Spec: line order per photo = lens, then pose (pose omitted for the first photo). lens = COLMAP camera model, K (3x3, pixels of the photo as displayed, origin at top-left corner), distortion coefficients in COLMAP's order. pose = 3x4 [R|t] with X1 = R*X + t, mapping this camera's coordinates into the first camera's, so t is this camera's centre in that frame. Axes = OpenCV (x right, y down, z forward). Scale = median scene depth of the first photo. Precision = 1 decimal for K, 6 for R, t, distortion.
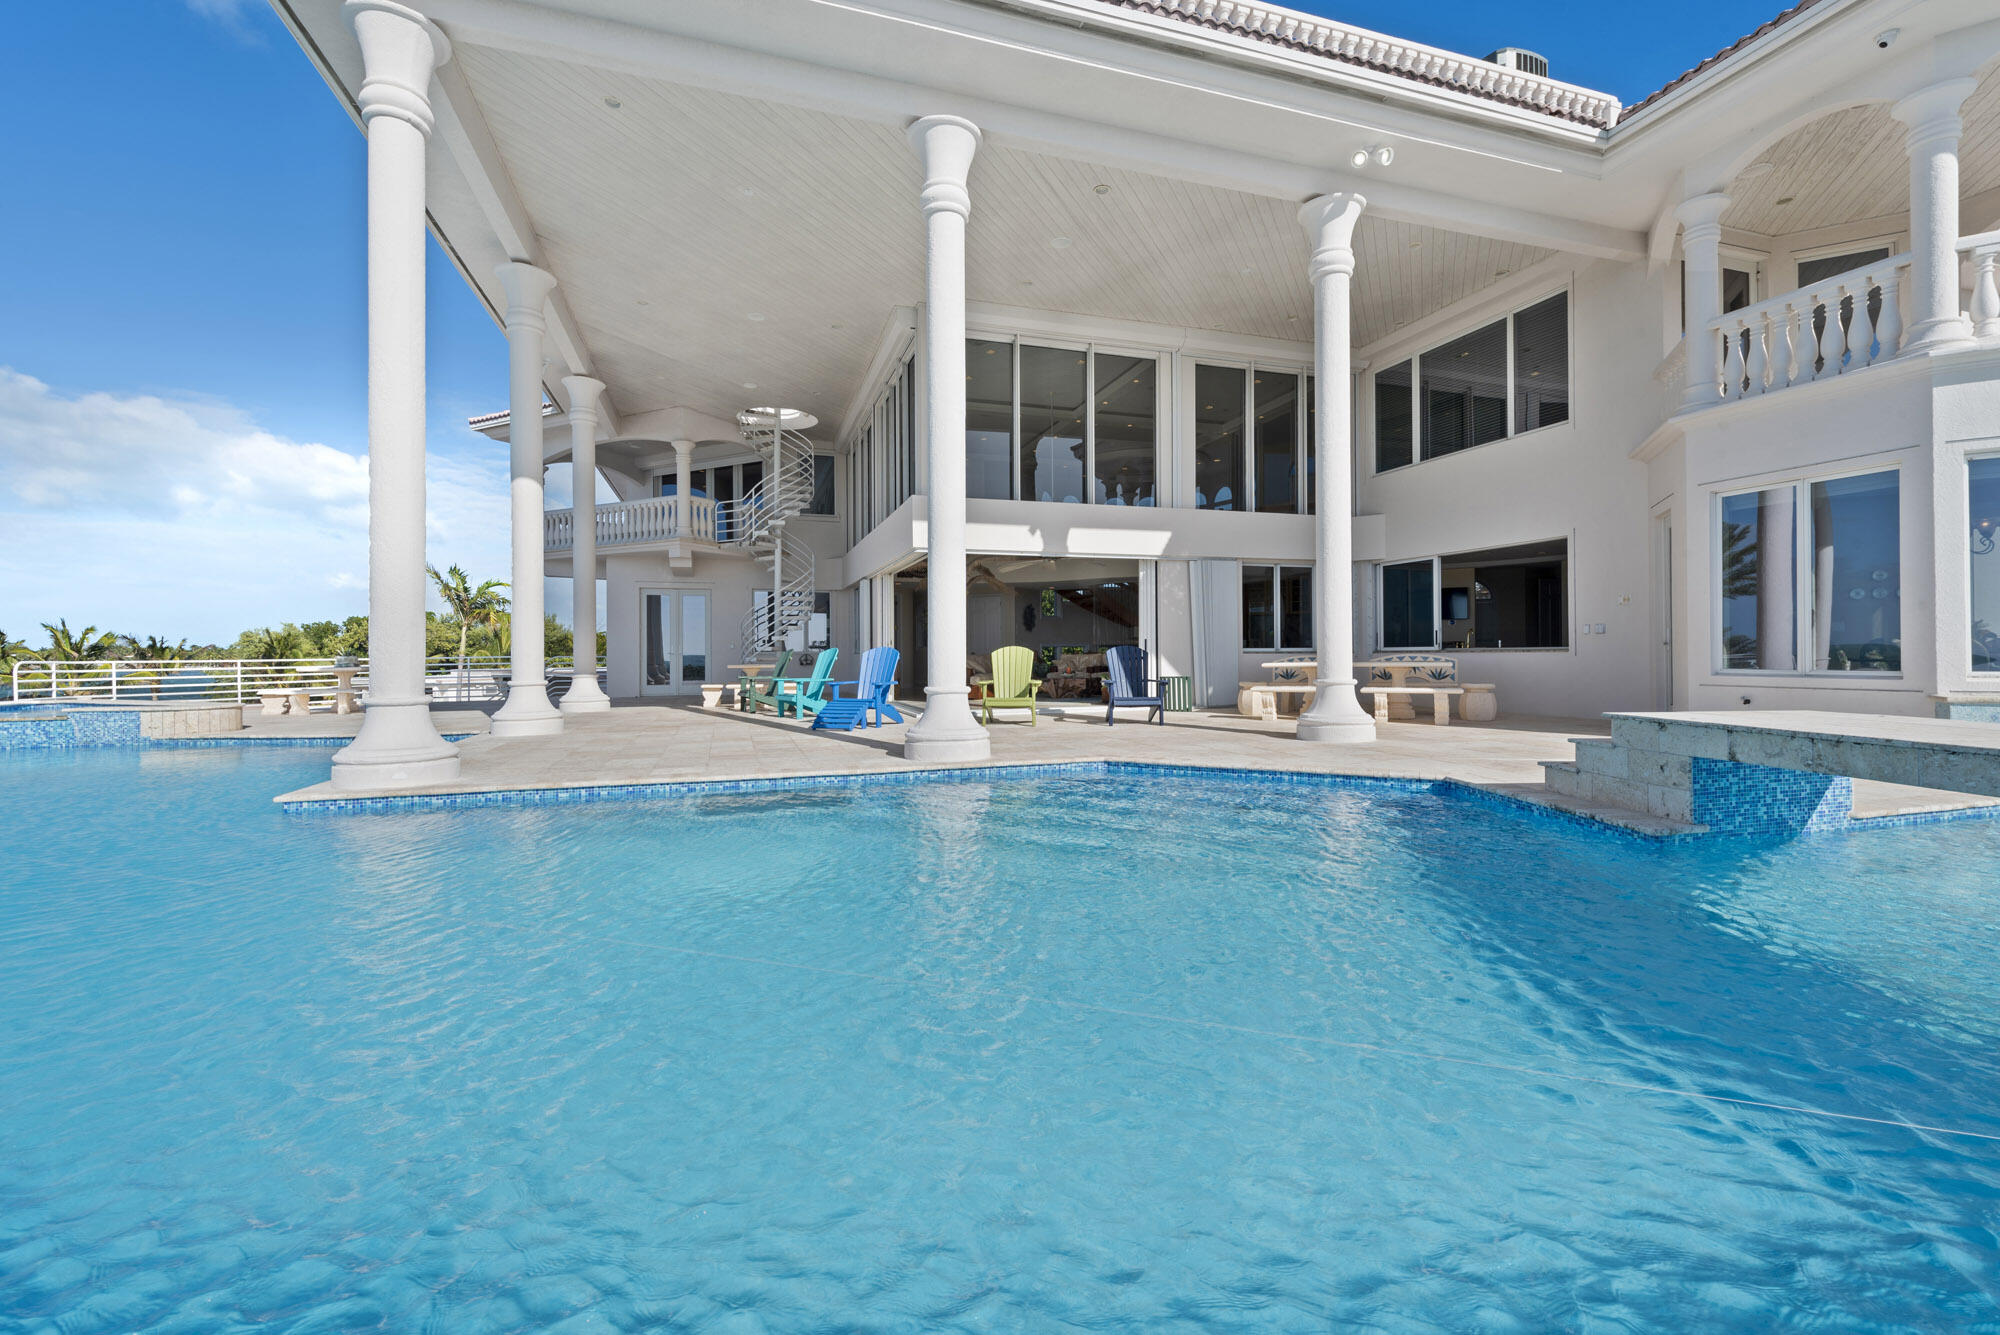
lens RADIAL K [[833.2, 0, 997.8], [0, 833.2, 659.6], [0, 0, 1]] dist [0.011413, -0.000527]
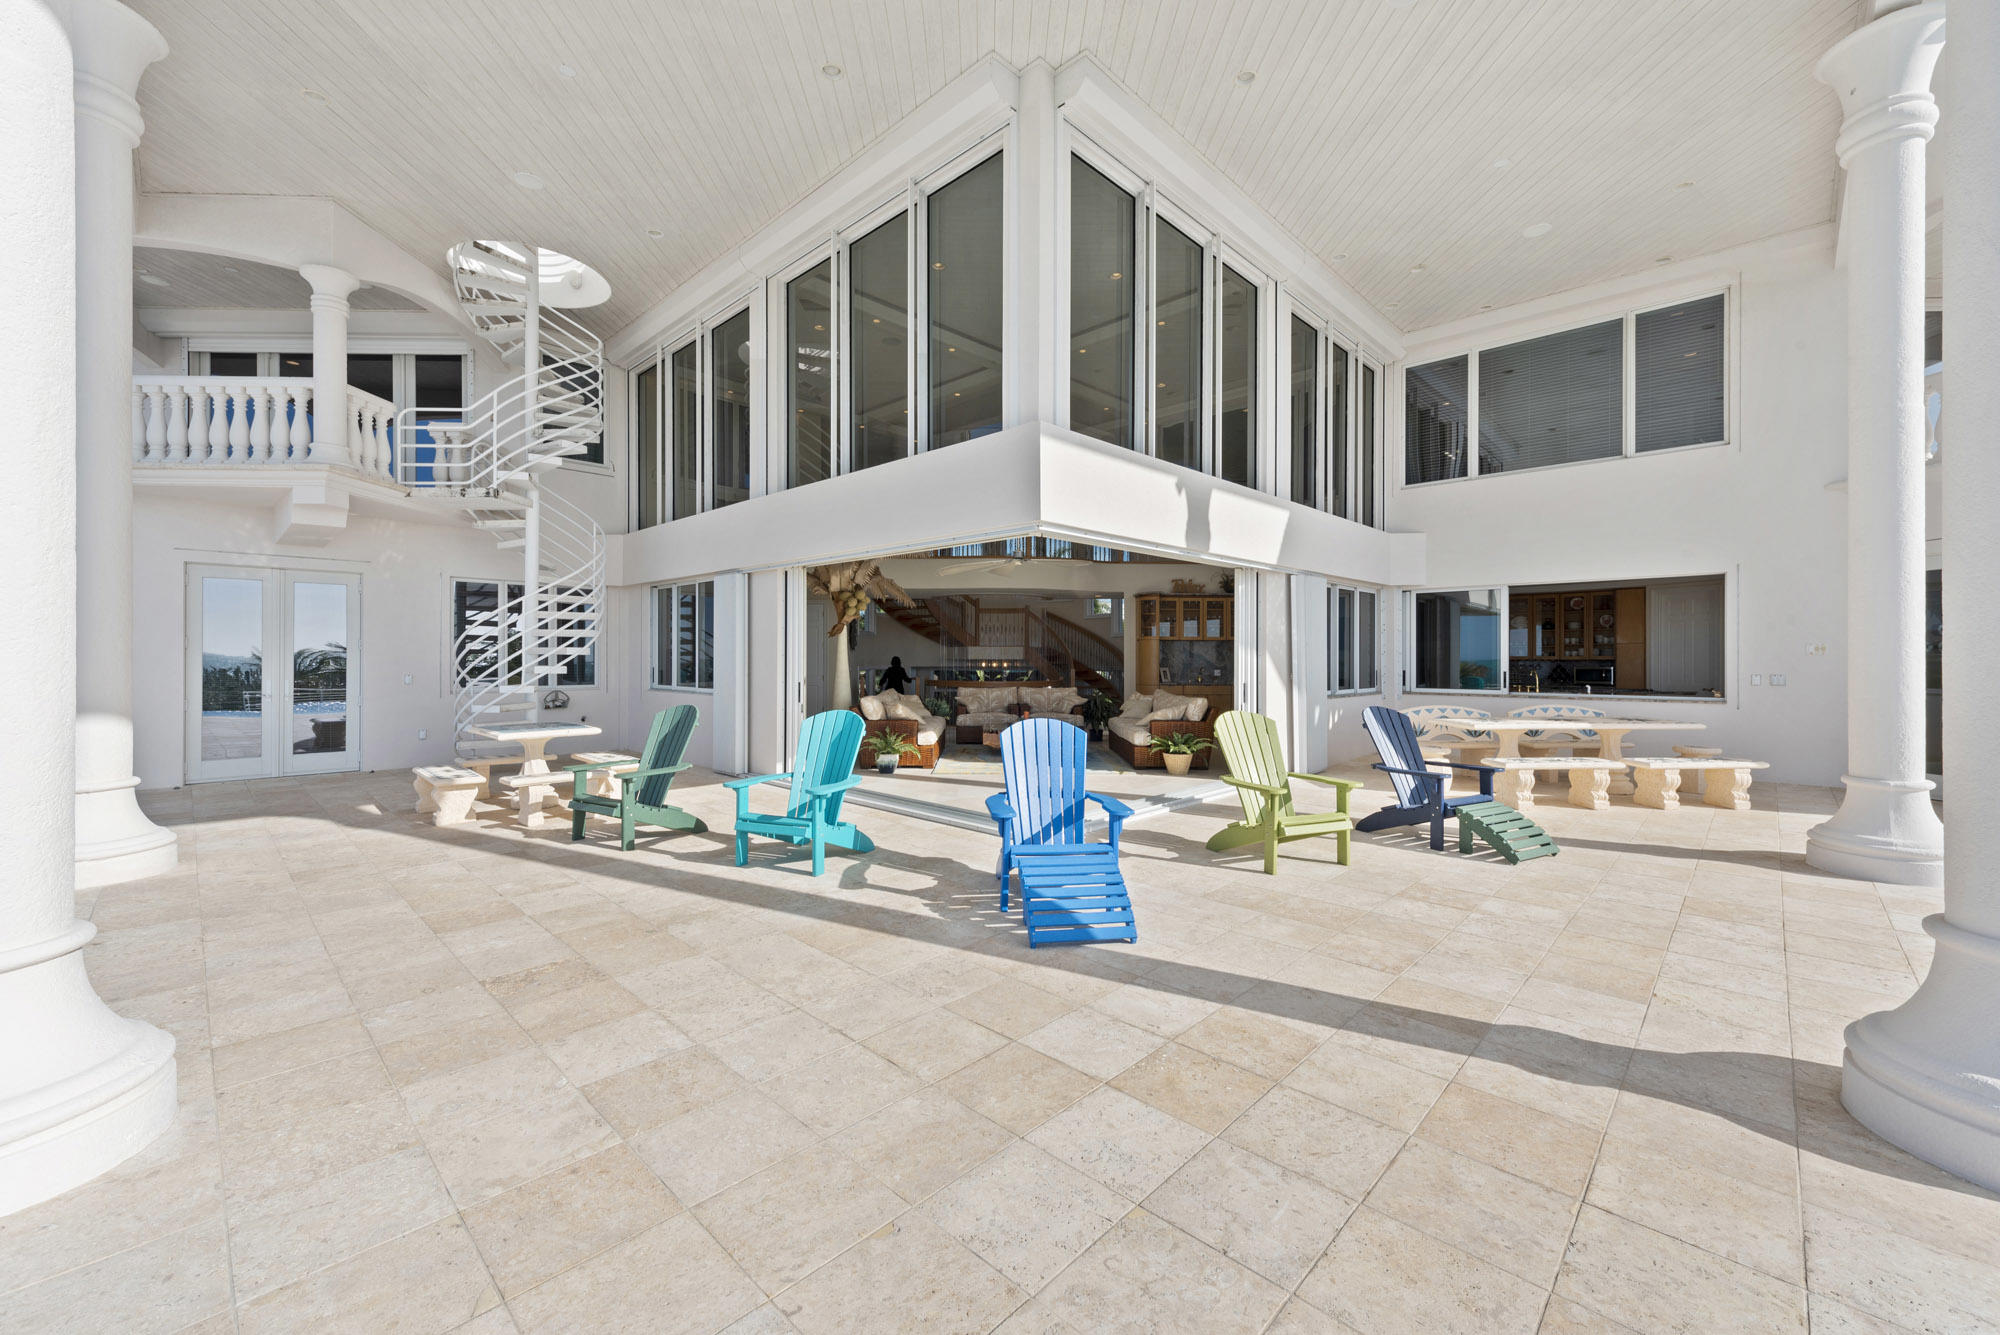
lens RADIAL K [[784.4, 0, 990.8], [0, 784.4, 659.2], [0, 0, 1]] dist [0.009764, -0.000011]
pose [[0.882126, 0.005273, 0.470985, -0.365196], [-0.004010, 0.999985, -0.003685, -0.046856], [-0.470997, 0.001362, 0.882134, 0.589425]]
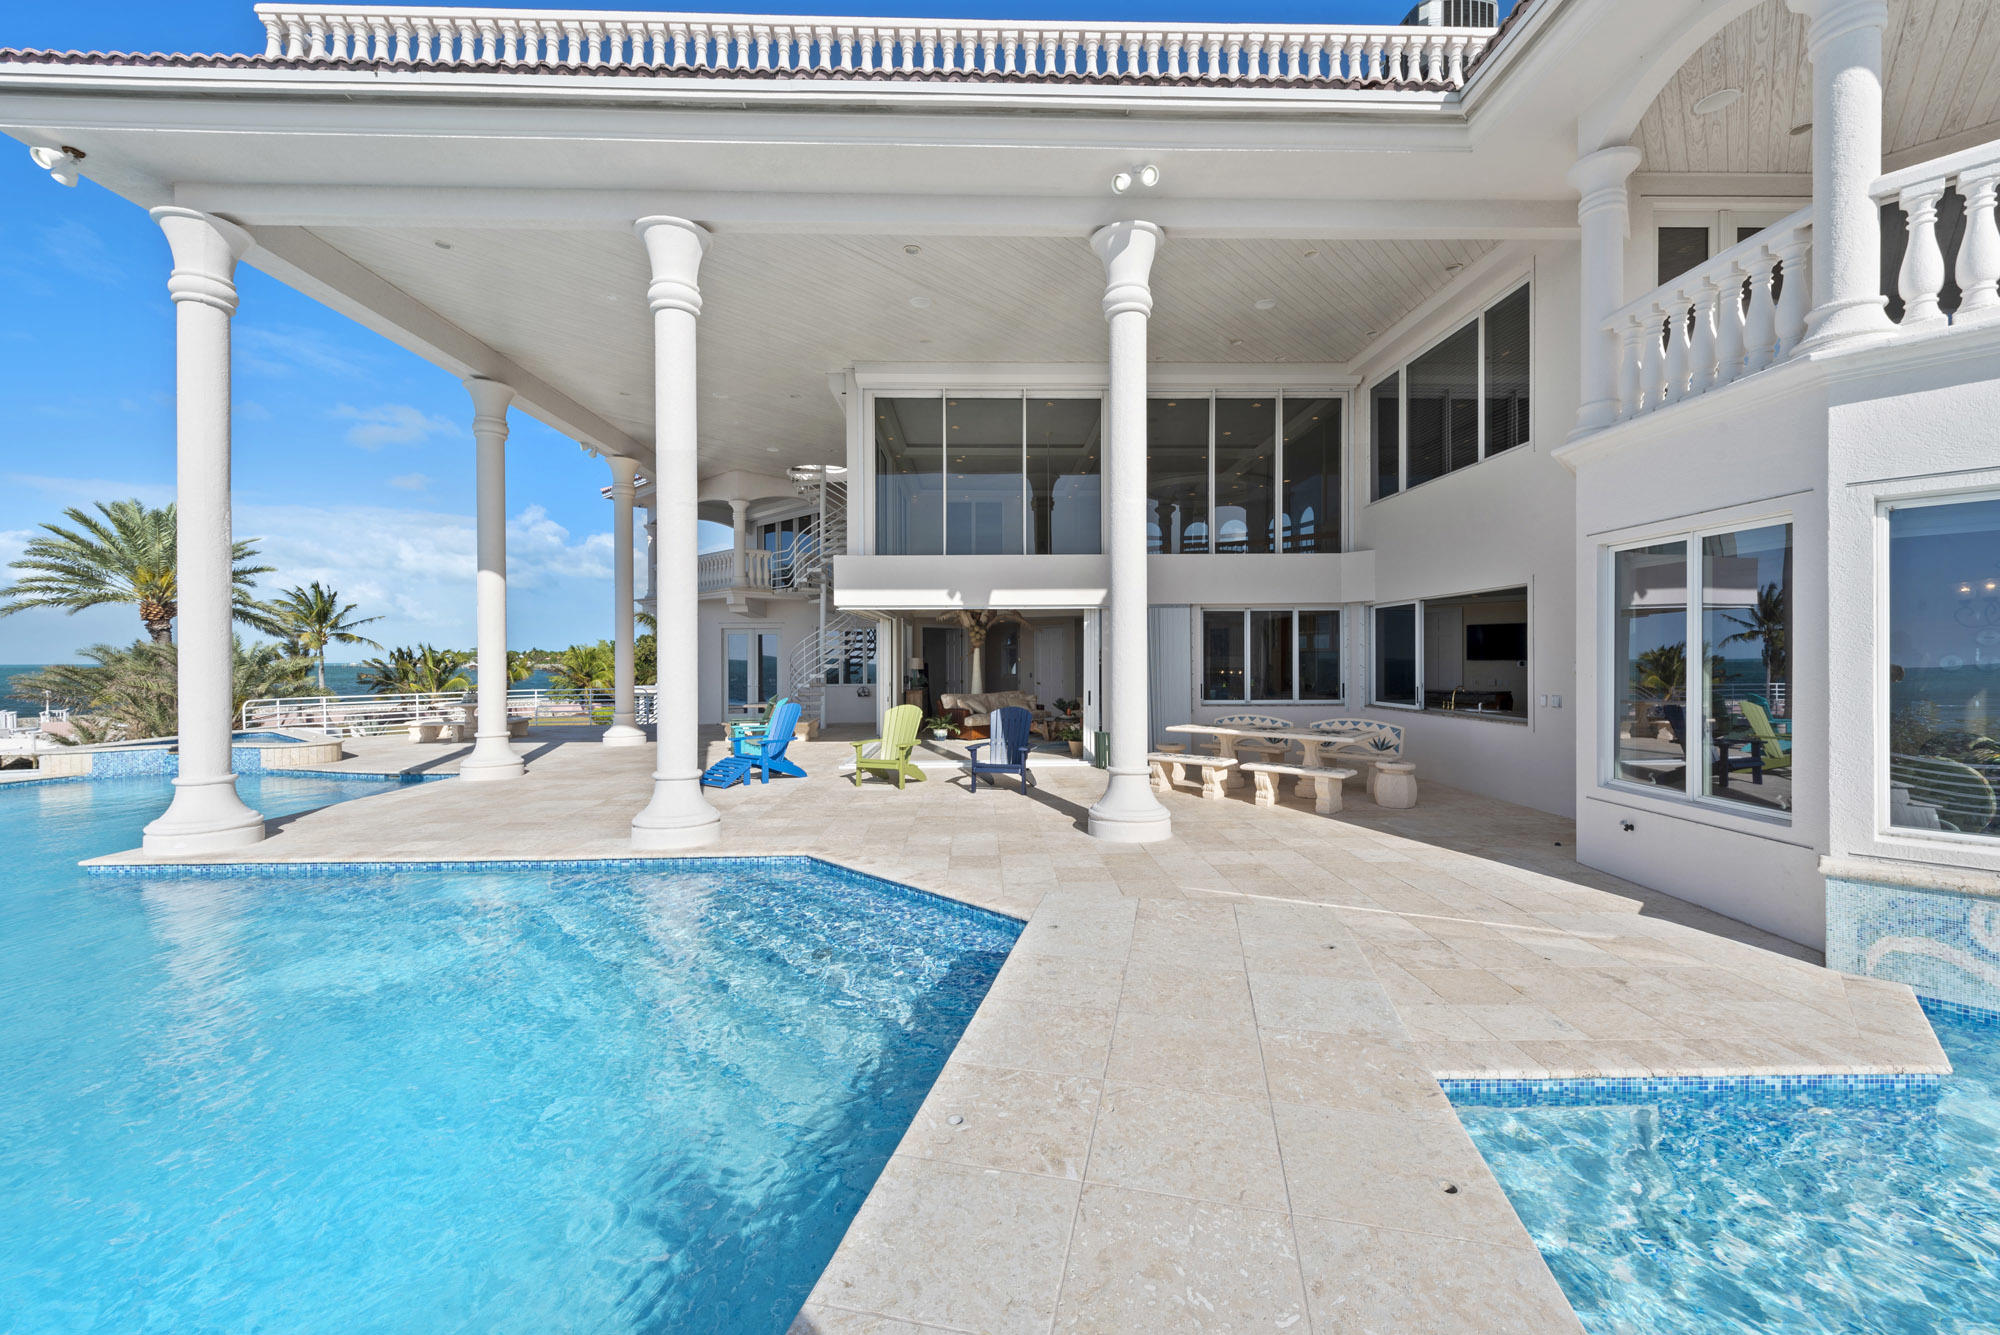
lens RADIAL K [[784.4, 0, 997.1], [0, 784.4, 668.3], [0, 0, 1]] dist [0.009764, -0.000011]
pose [[0.960563, 0.004512, -0.278025, 0.372056], [-0.002412, 0.999966, 0.007894, -0.065644], [0.278051, -0.006912, 0.960542, 0.115711]]
